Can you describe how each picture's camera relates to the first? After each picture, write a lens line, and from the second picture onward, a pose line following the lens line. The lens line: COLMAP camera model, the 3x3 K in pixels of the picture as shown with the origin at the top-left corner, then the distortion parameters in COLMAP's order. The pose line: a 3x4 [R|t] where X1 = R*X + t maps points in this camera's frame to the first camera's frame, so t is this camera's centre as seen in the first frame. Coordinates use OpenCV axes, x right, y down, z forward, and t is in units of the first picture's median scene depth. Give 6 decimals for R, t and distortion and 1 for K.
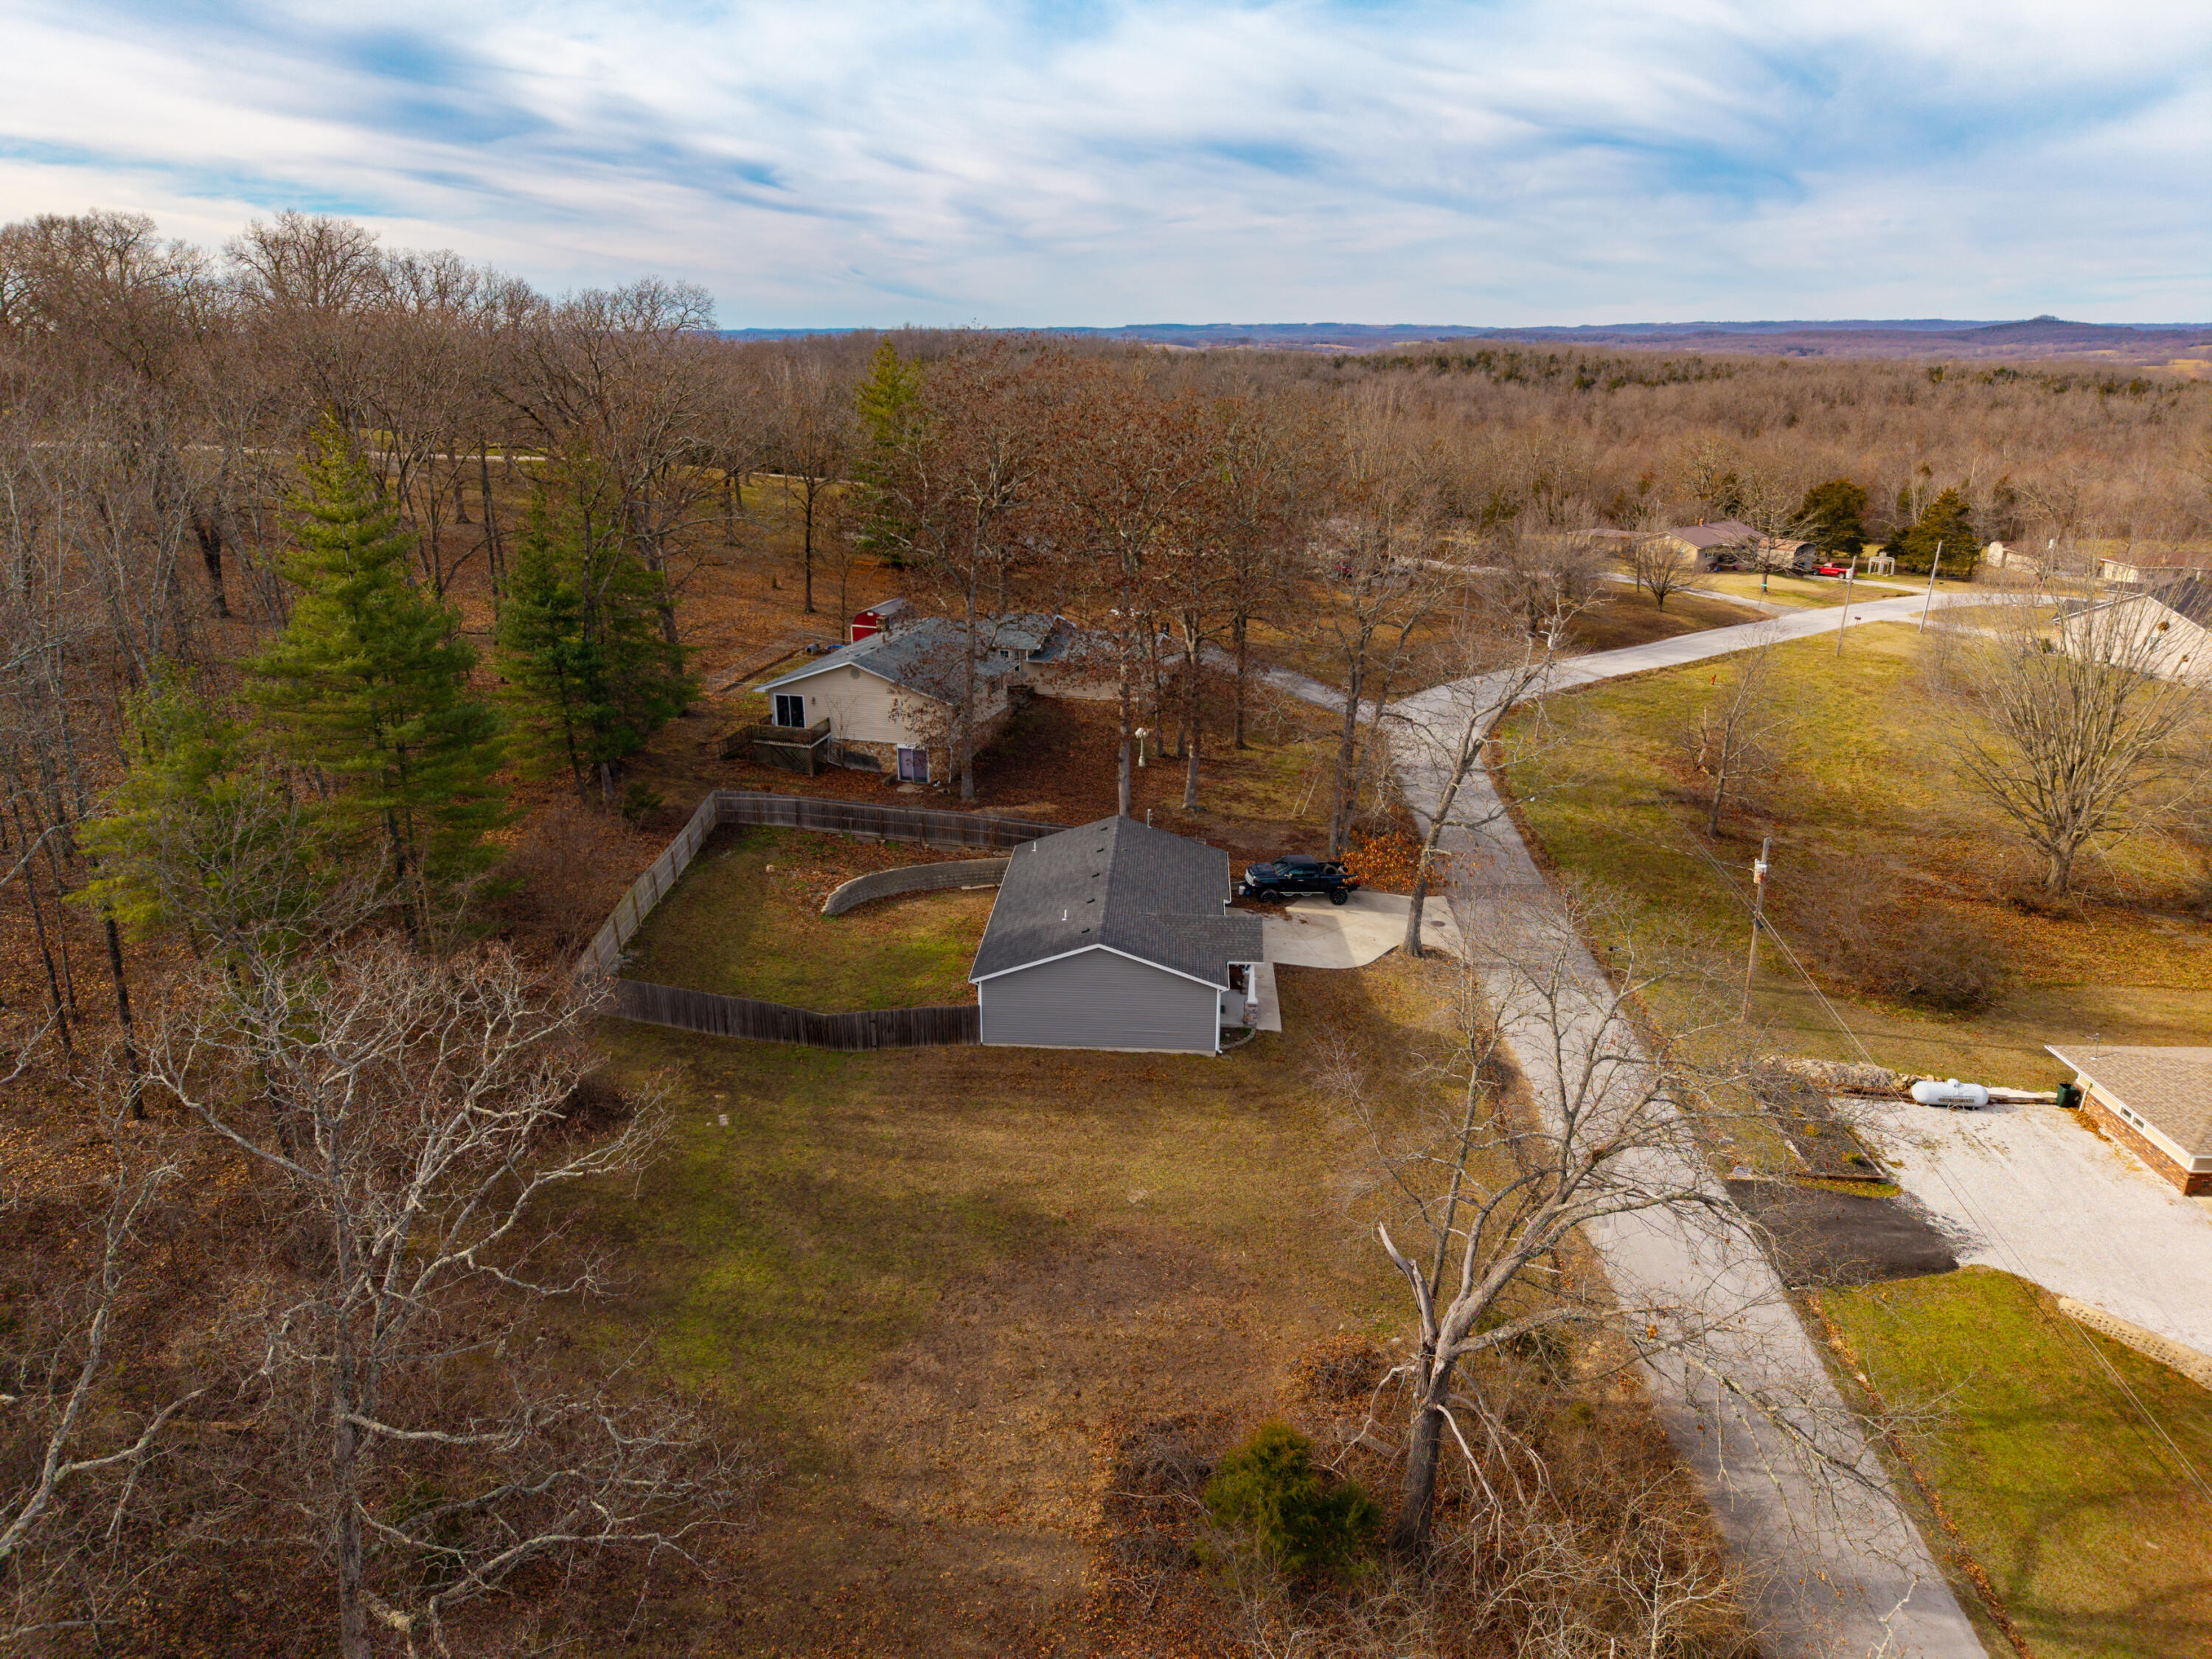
lens RADIAL K [[1467.2, 0, 1103.6], [0, 1467.2, 839.0], [0, 0, 1]] dist [0.031992, -0.034951]
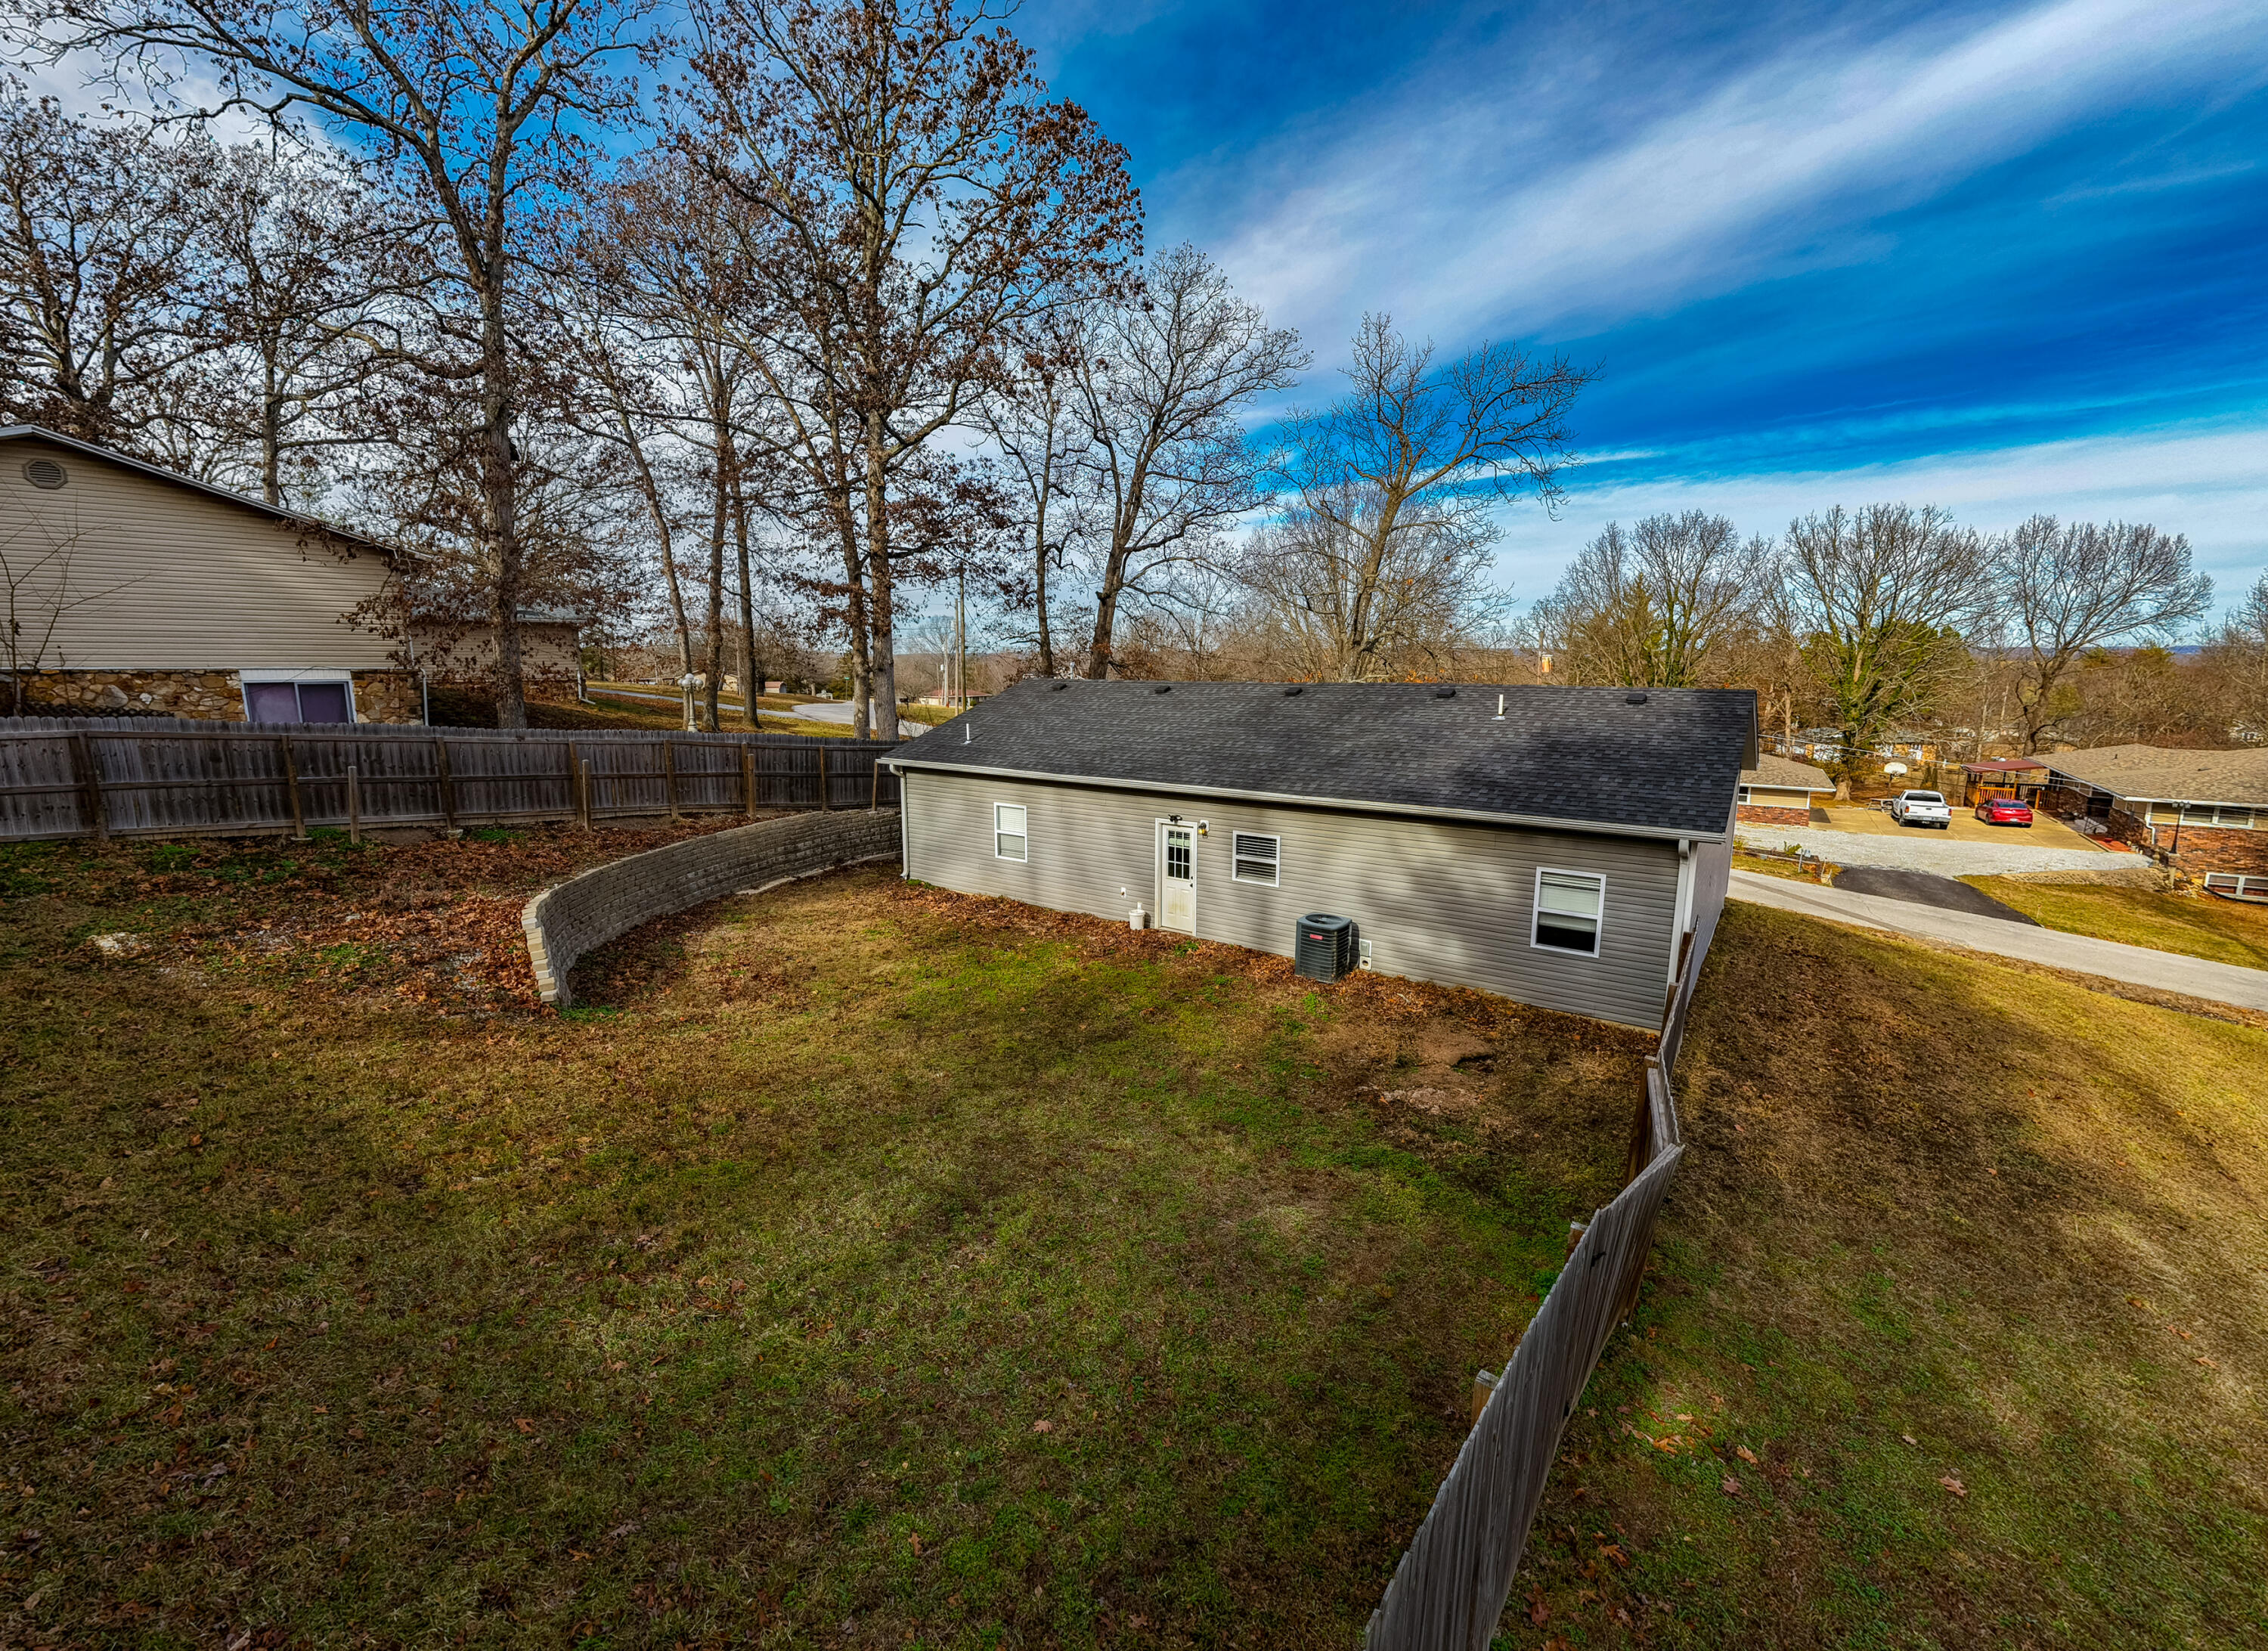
lens RADIAL K [[923.2, 0, 1128.6], [0, 923.2, 829.8], [0, 0, 1]] dist [0.000443, 0.000366]
pose [[0.528303, -0.153180, 0.835124, -0.258076], [0.276114, 0.961123, 0.001620, 0.046452], [-0.802905, 0.229734, 0.550060, 0.770335]]
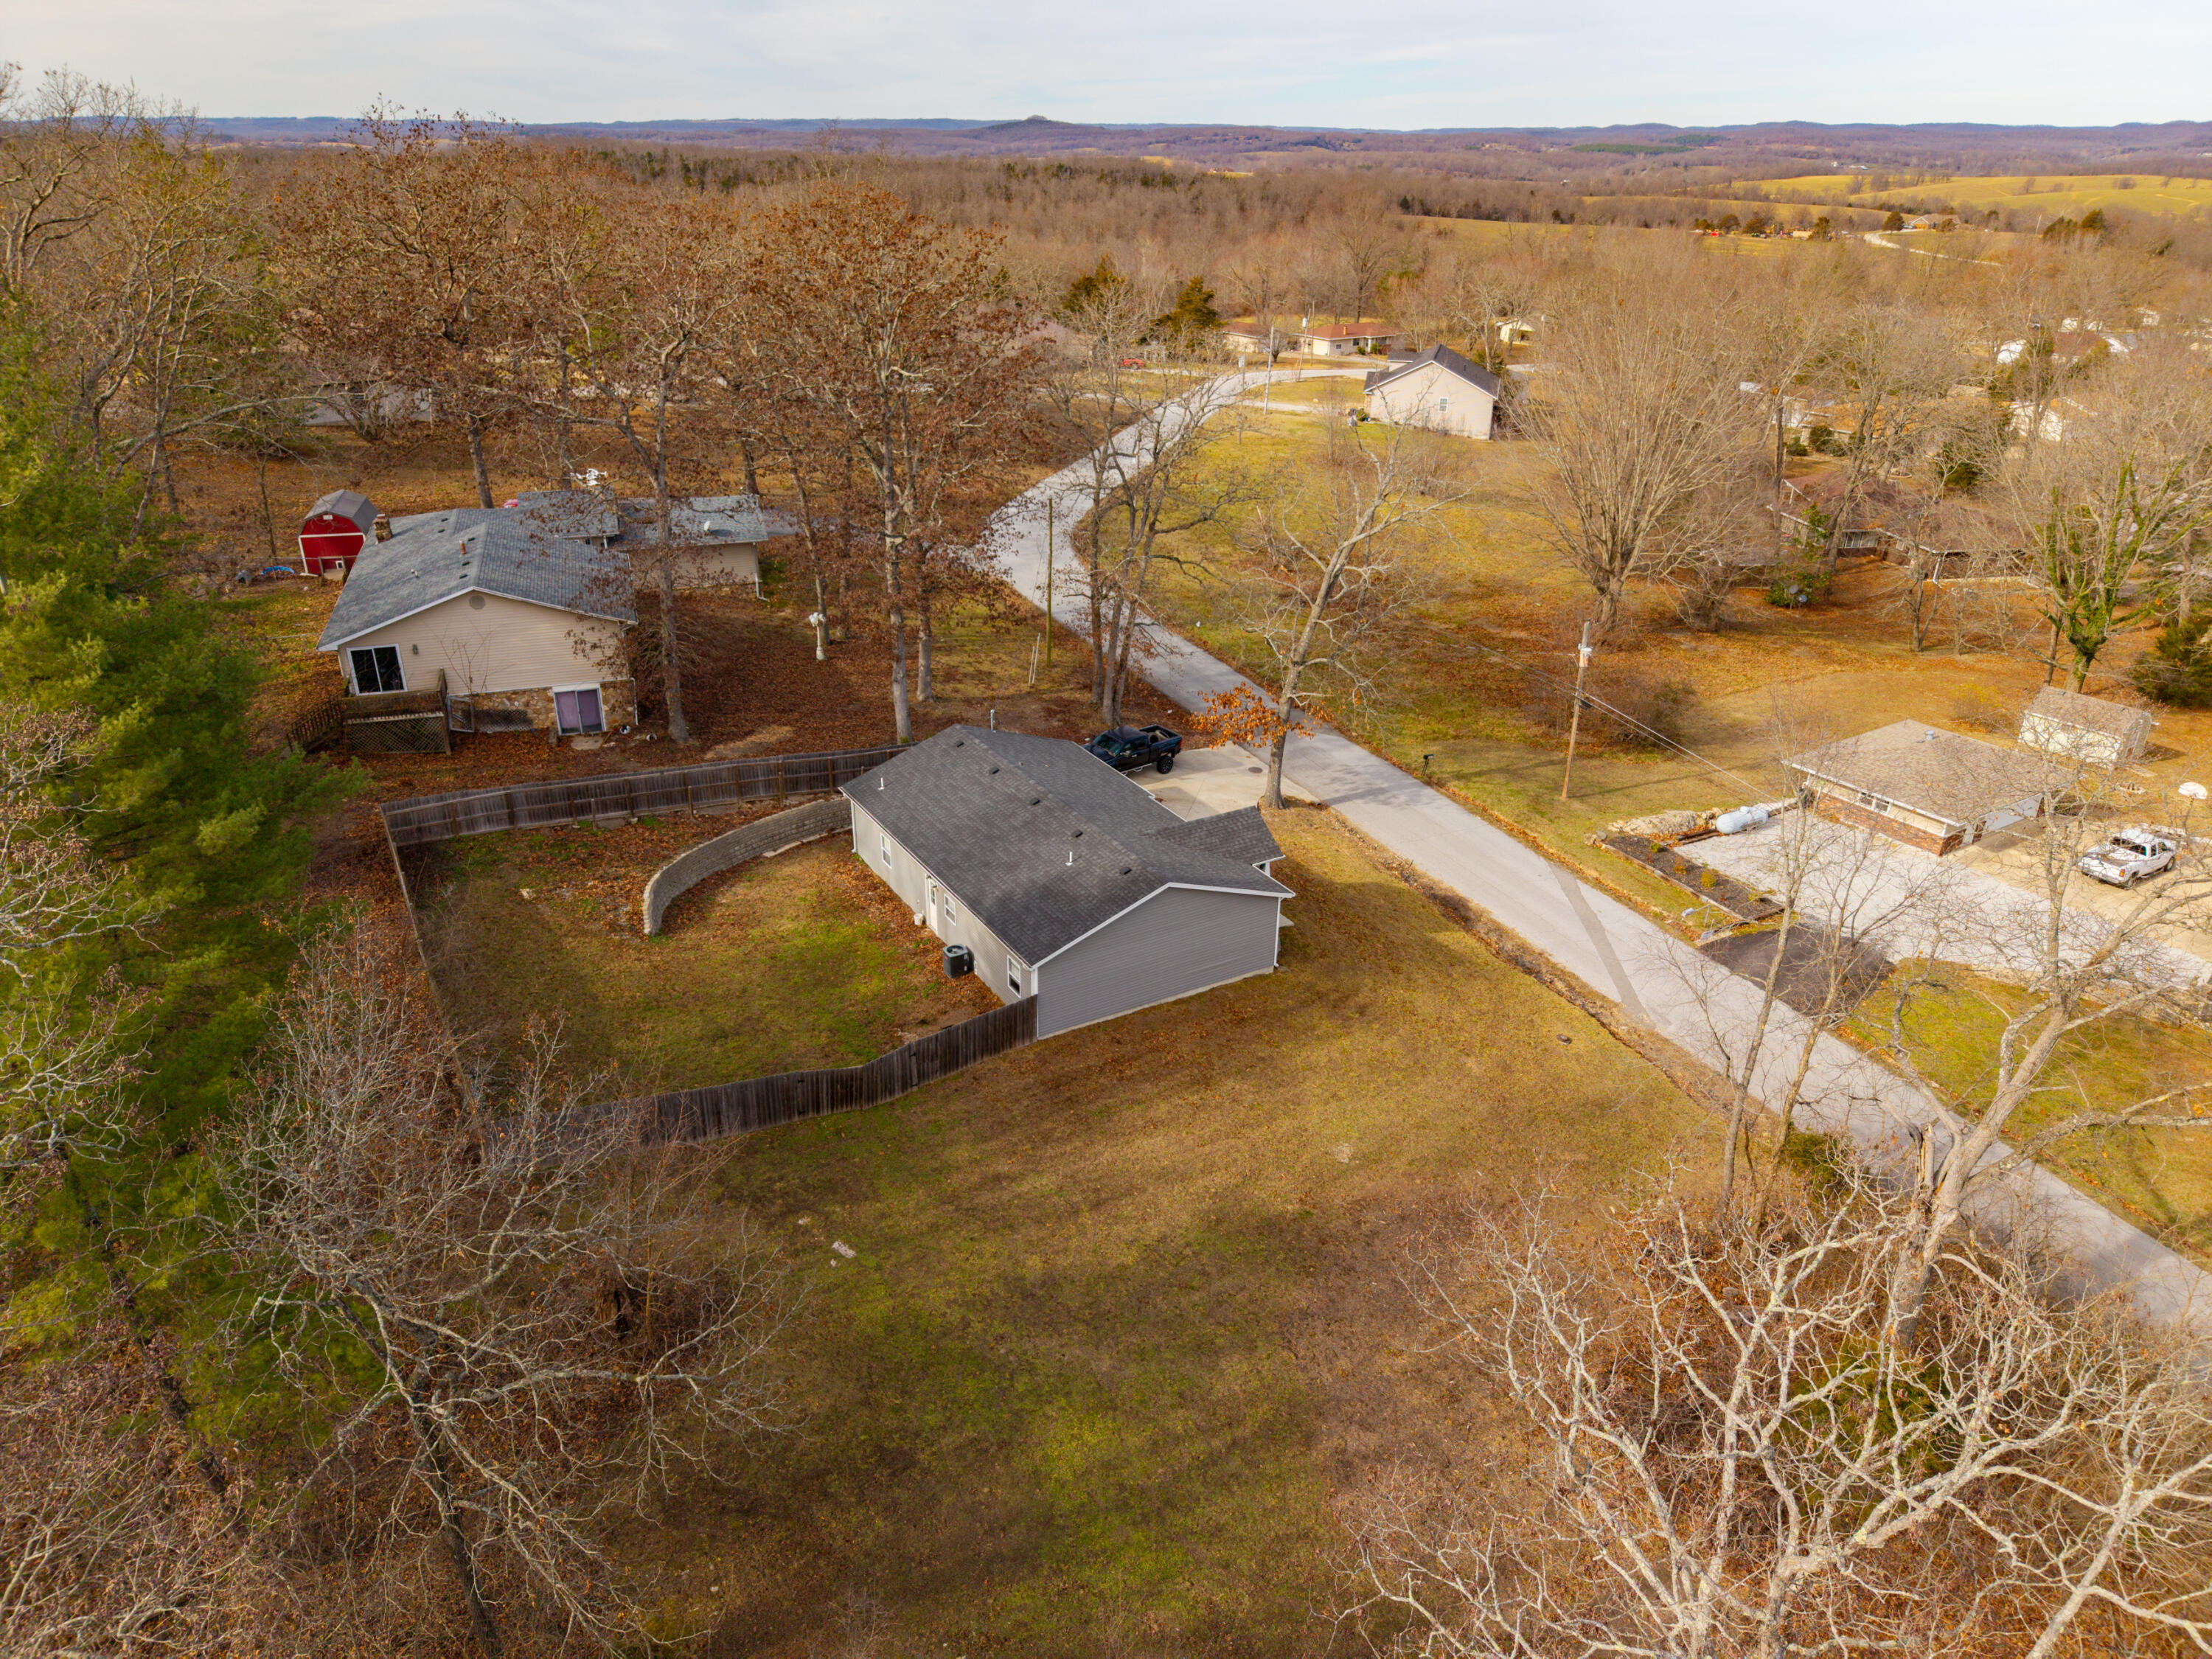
lens RADIAL K [[1467.2, 0, 1090.8], [0, 1467.2, 843.3], [0, 0, 1]] dist [0.031992, -0.034951]
pose [[0.835397, -0.238196, 0.495353, -0.340643], [0.177584, 0.969854, 0.166876, -0.072939], [-0.520170, -0.051441, 0.852512, 0.246278]]
